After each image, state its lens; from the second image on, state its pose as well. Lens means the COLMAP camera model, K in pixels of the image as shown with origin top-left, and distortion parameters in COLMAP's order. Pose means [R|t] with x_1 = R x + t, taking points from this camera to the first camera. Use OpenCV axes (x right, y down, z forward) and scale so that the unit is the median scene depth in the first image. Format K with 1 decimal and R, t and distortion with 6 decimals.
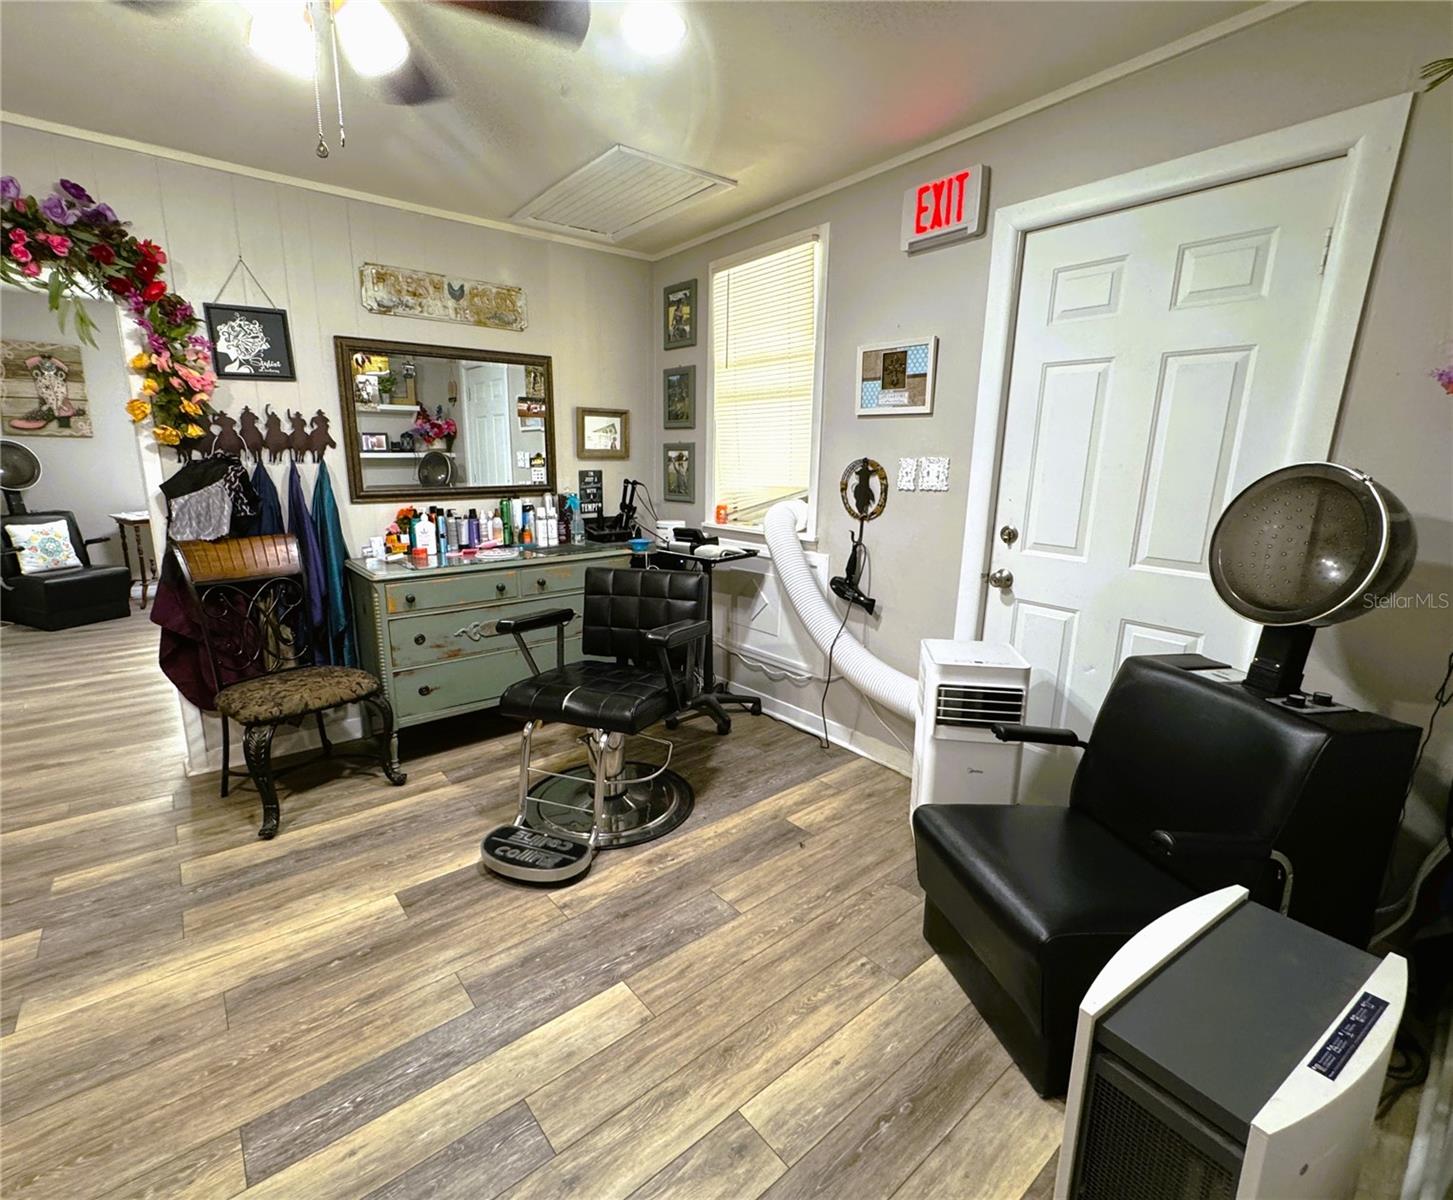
lens RADIAL K [[679.1, 0, 726.5], [0, 679.1, 600.0], [0, 0, 1]] dist [-0.004529, -0.000611]
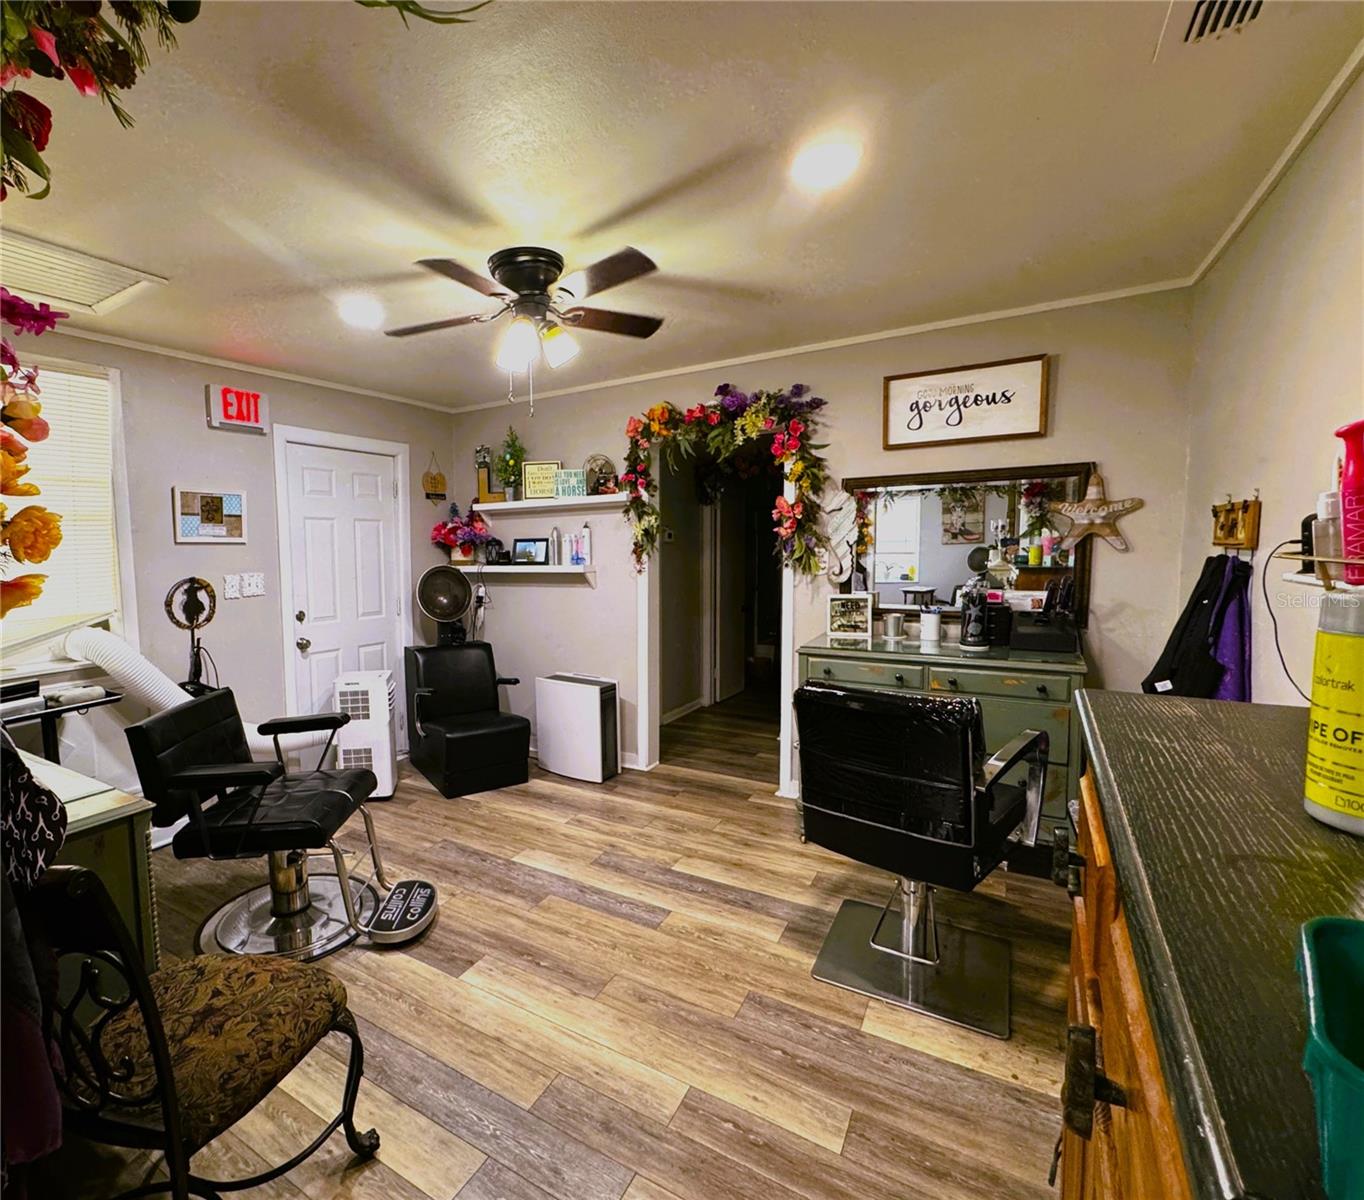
lens RADIAL K [[665.6, 0, 545.4], [0, 665.6, 601.3], [0, 0, 1]] dist [0.001572, 0.000285]
pose [[-0.270737, -0.084038, 0.958978, -1.235563], [0.221660, 0.963972, 0.147054, -0.228014], [-0.936786, 0.252380, -0.242355, 0.798819]]
